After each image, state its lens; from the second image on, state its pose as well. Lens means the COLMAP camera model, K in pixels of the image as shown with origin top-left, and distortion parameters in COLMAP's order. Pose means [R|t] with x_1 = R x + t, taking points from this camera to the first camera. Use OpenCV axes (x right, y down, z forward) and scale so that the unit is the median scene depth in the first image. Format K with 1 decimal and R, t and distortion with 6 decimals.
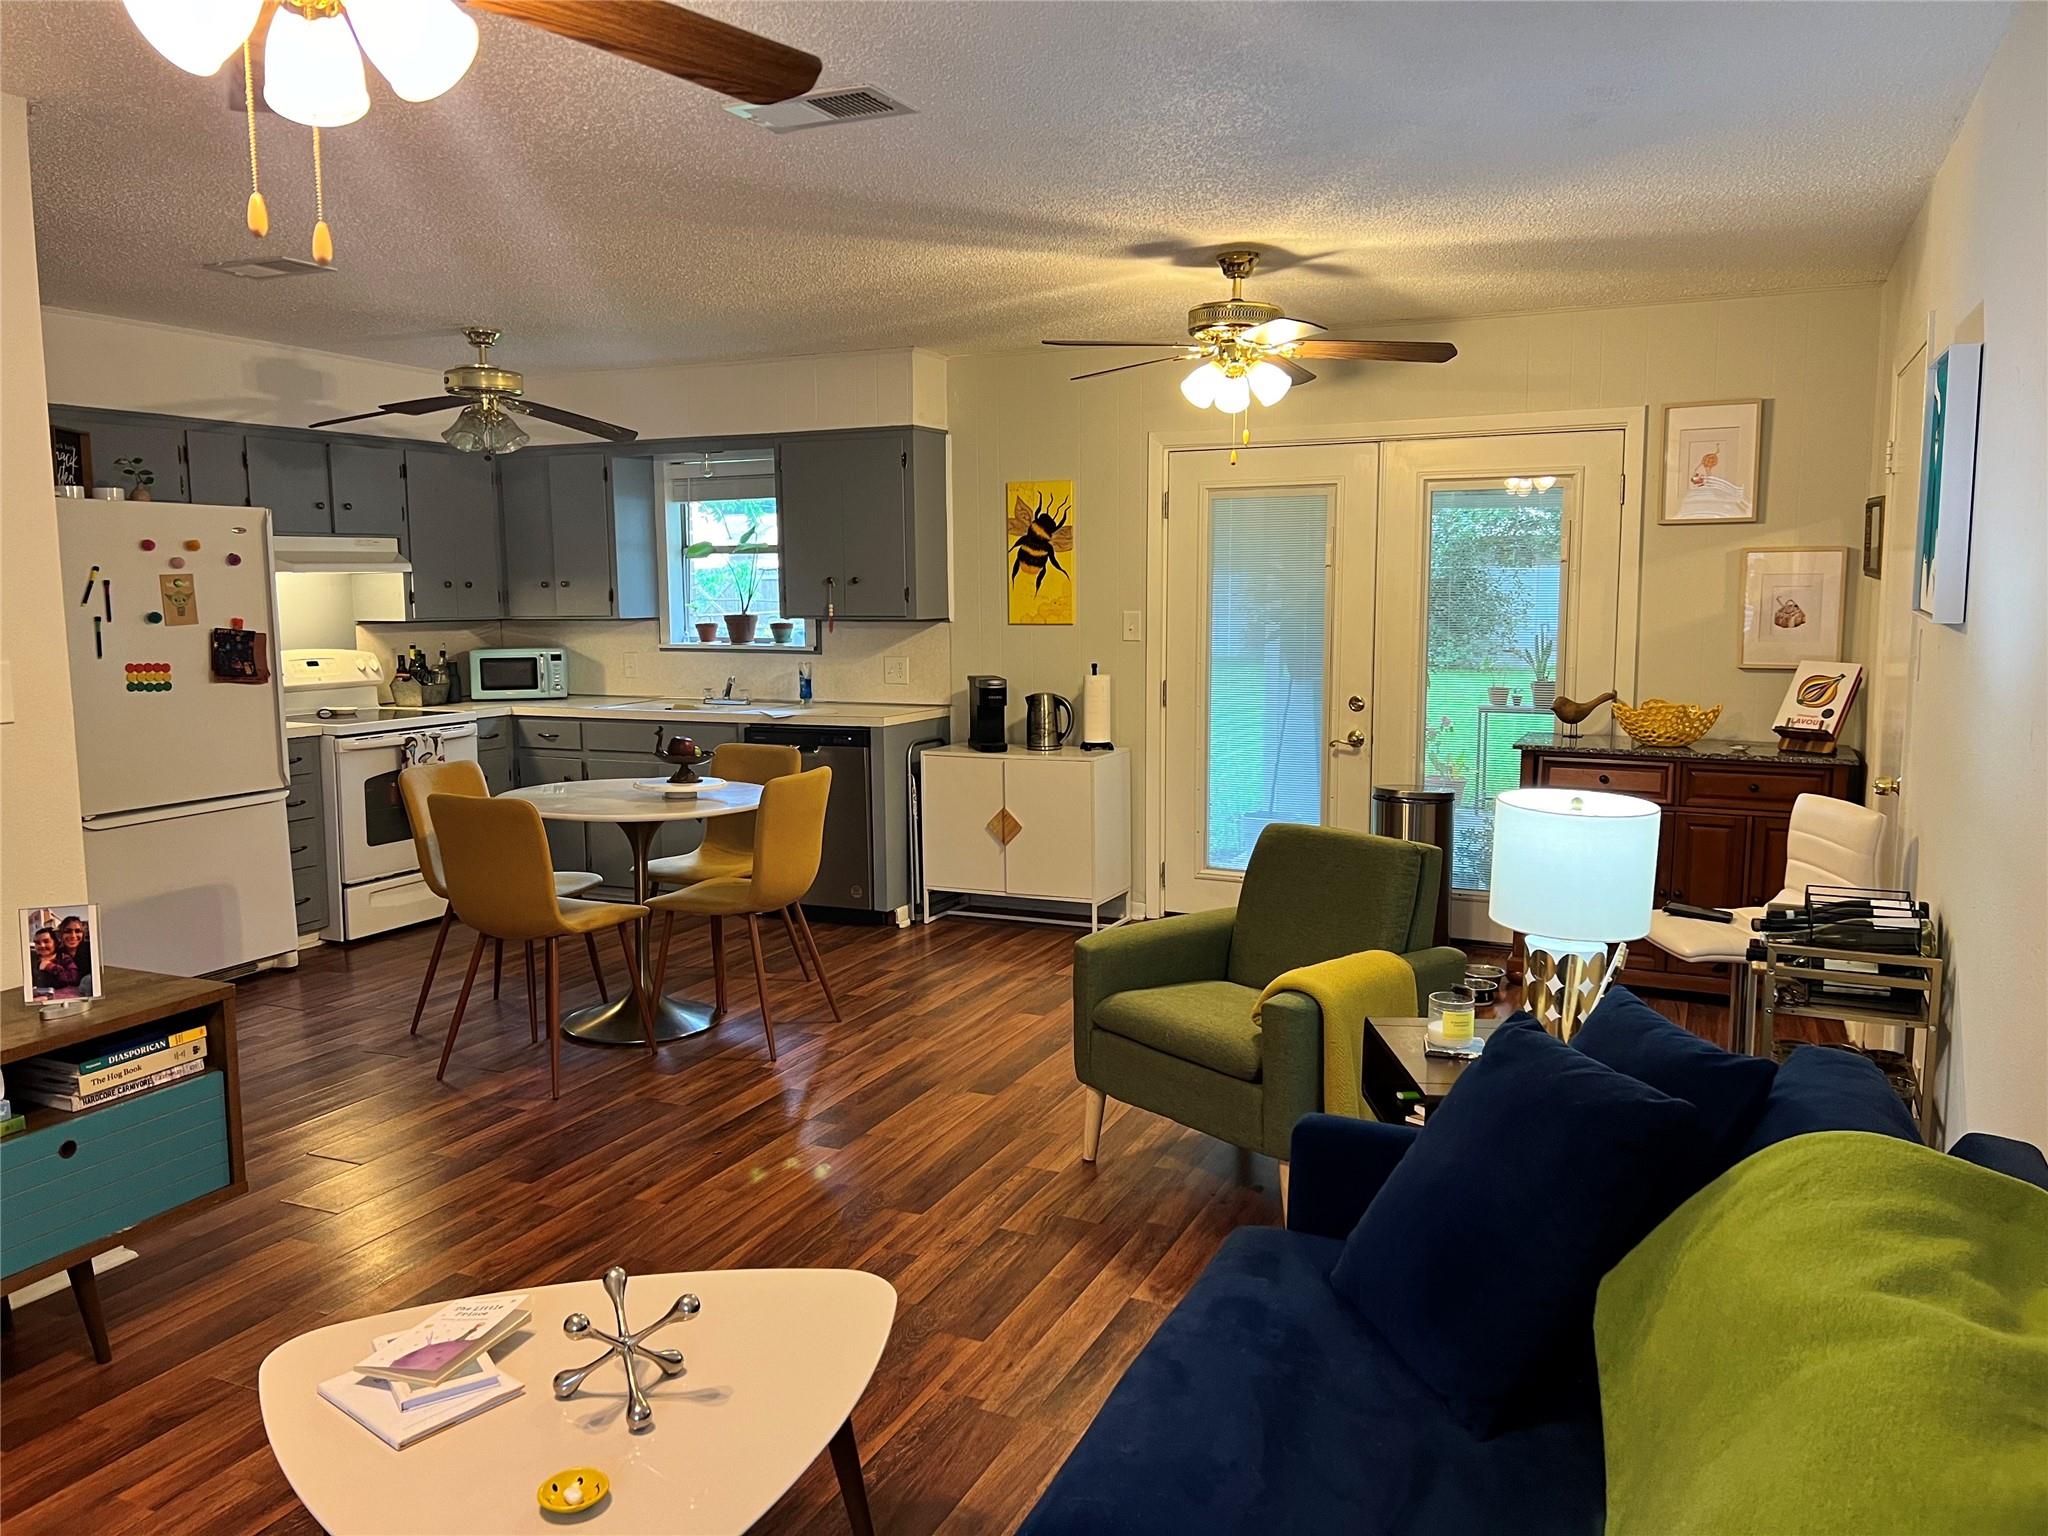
lens RADIAL K [[1531.5, 0, 1030.4], [0, 1531.5, 772.7], [0, 0, 1]] dist [0.036274, -0.049630]
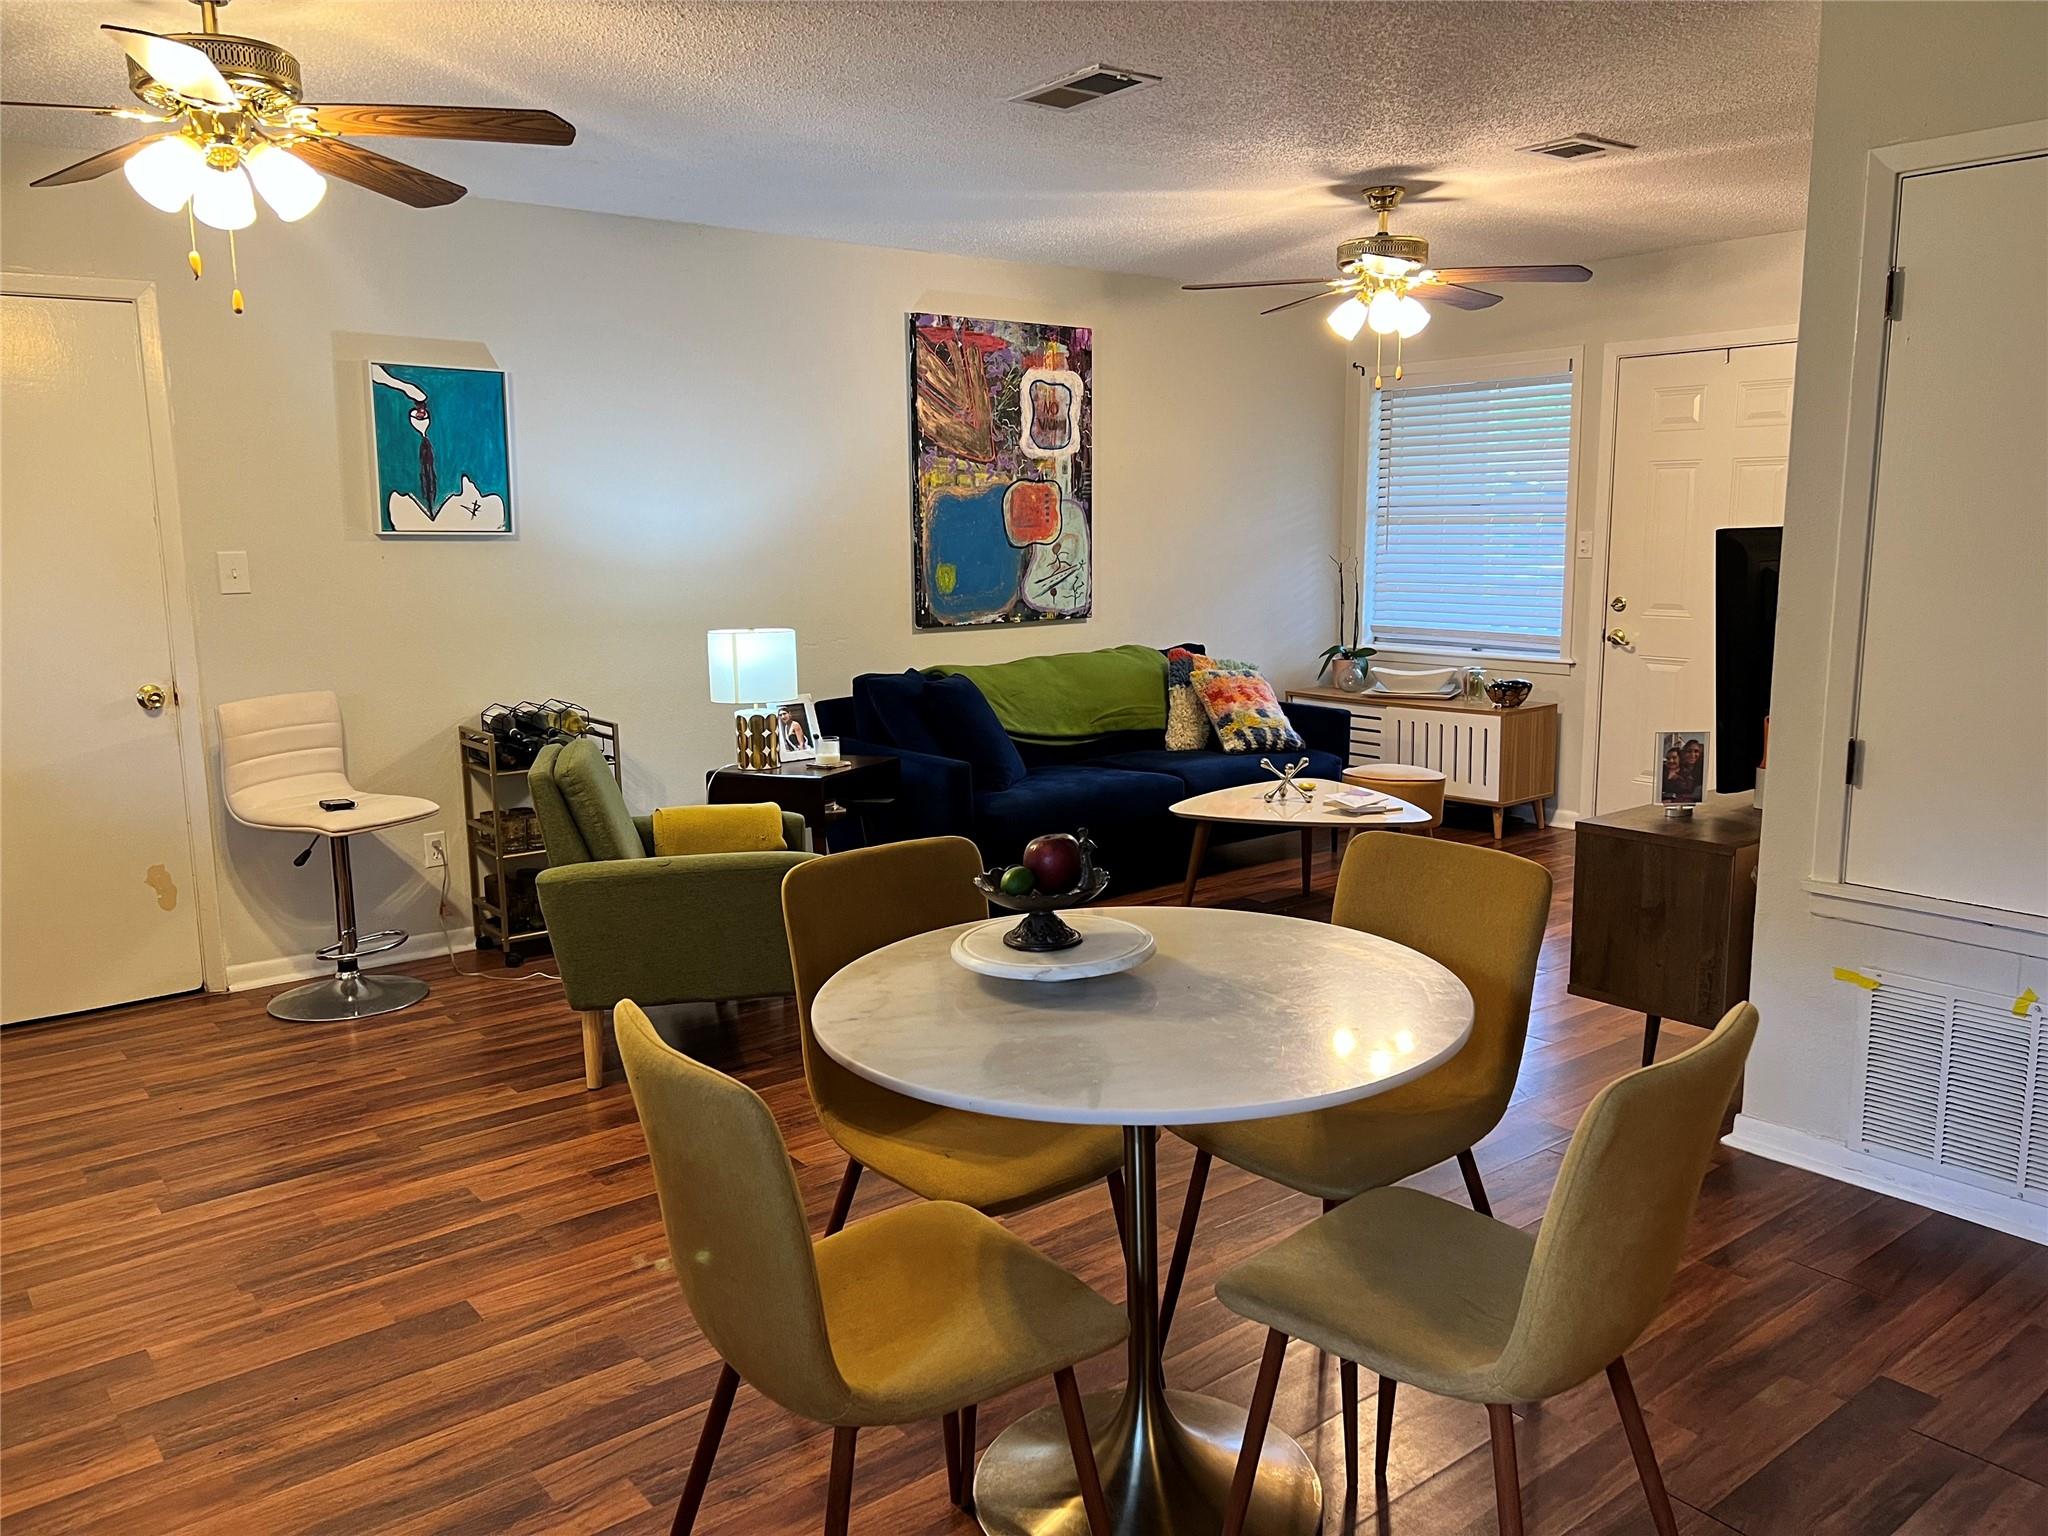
lens RADIAL K [[1531.5, 0, 1024.5], [0, 1531.5, 778.5], [0, 0, 1]] dist [0.036274, -0.049630]
pose [[-0.886706, -0.059632, 0.458473, -0.393383], [0.076186, 0.959245, 0.272113, -0.148447], [-0.456014, 0.276213, -0.846024, 1.284782]]
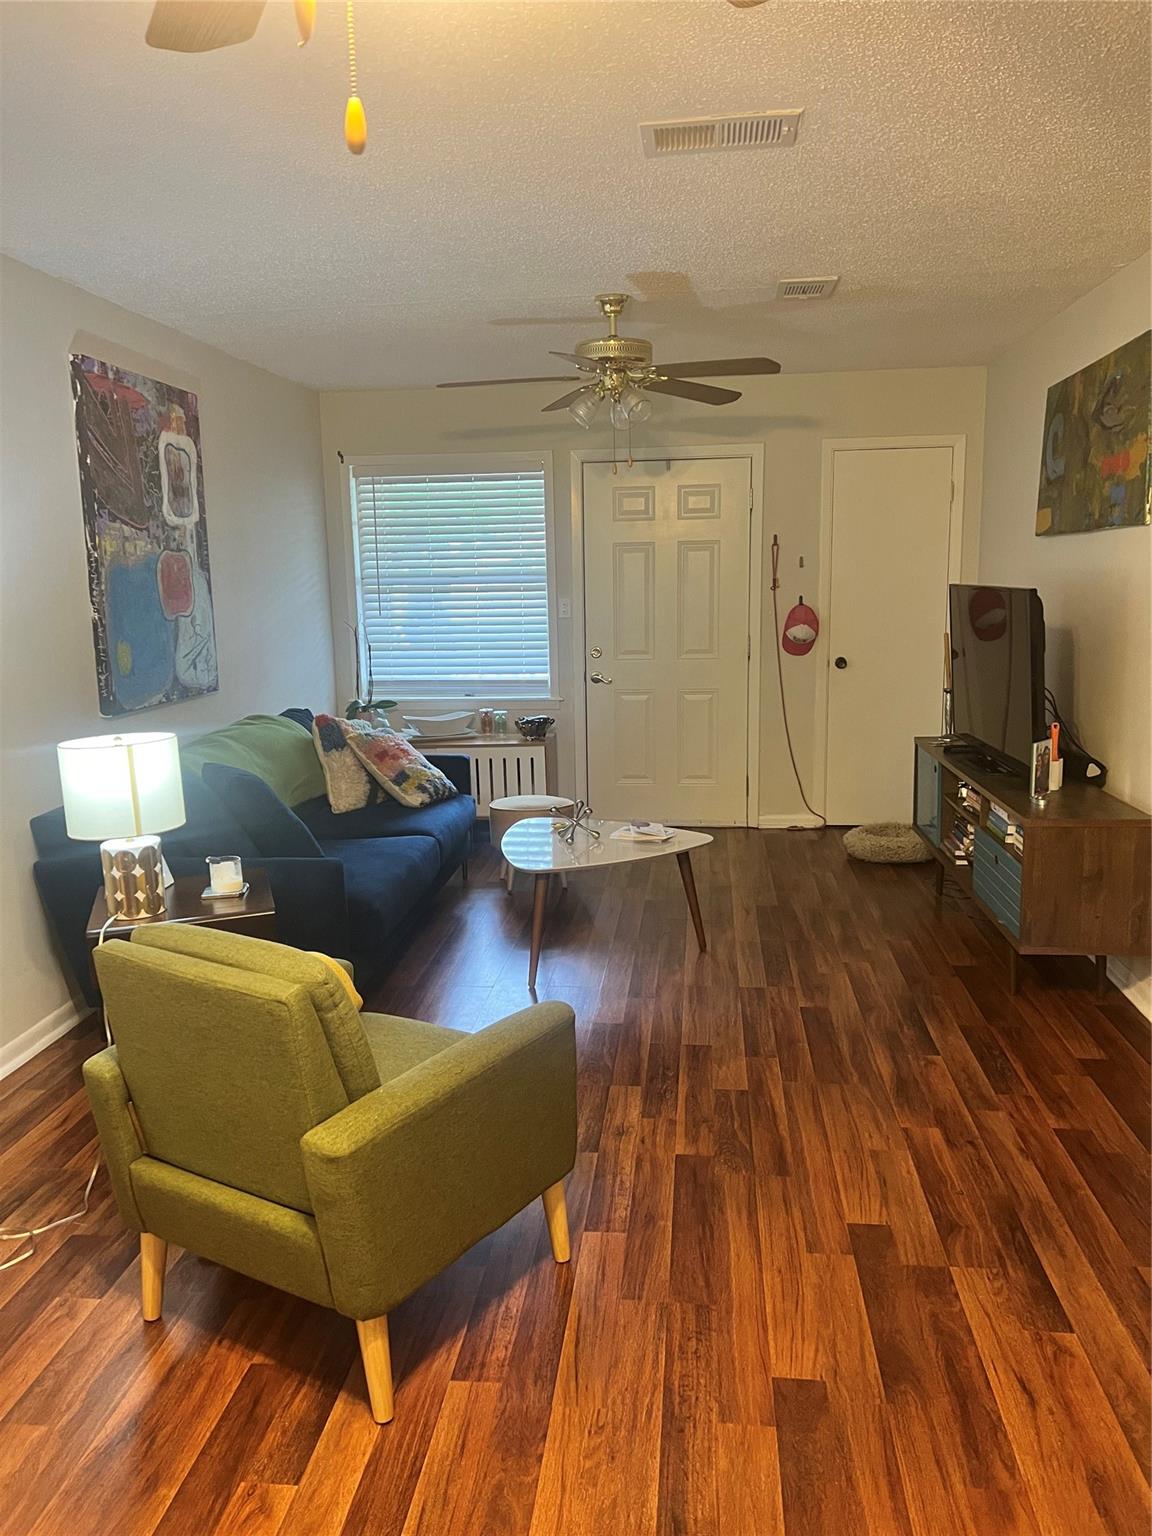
lens RADIAL K [[1148.6, 0, 586.0], [0, 1148.6, 758.1], [0, 0, 1]] dist [0.036274, -0.049630]
pose [[-0.948747, 0.073096, -0.307467, 0.147675], [-0.016299, 0.960273, 0.278585, -0.139223], [0.315616, 0.269318, -0.909865, 1.109989]]
